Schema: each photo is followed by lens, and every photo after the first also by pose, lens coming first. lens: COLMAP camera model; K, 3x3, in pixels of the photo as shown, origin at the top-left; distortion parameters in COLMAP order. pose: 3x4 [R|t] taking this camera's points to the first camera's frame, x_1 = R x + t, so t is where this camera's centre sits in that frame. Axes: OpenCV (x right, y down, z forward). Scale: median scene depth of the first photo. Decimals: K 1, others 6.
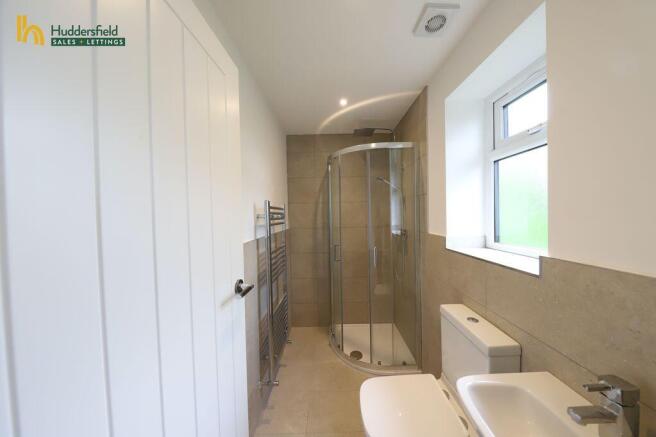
lens RADIAL K [[212.4, 0, 331.4], [0, 212.4, 219.9], [0, 0, 1]] dist [-0.001273, -0.000044]
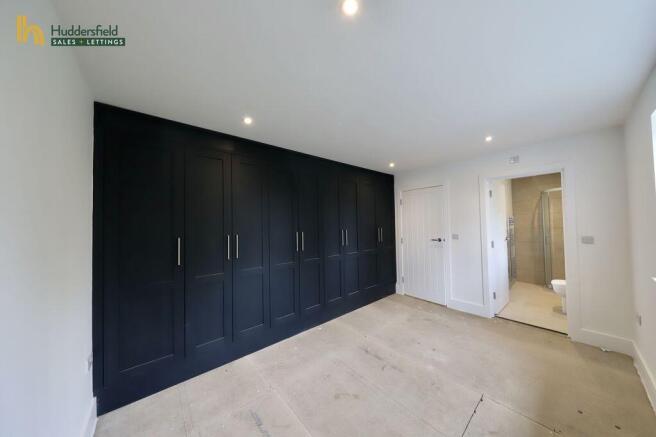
lens RADIAL K [[212.4, 0, 331.9], [0, 212.4, 216.5], [0, 0, 1]] dist [-0.001273, -0.000044]
pose [[0.671291, -0.011303, -0.741108, 0.117429], [-0.008558, 0.999699, -0.022999, -0.004512], [0.741145, 0.021781, 0.670992, -1.512982]]
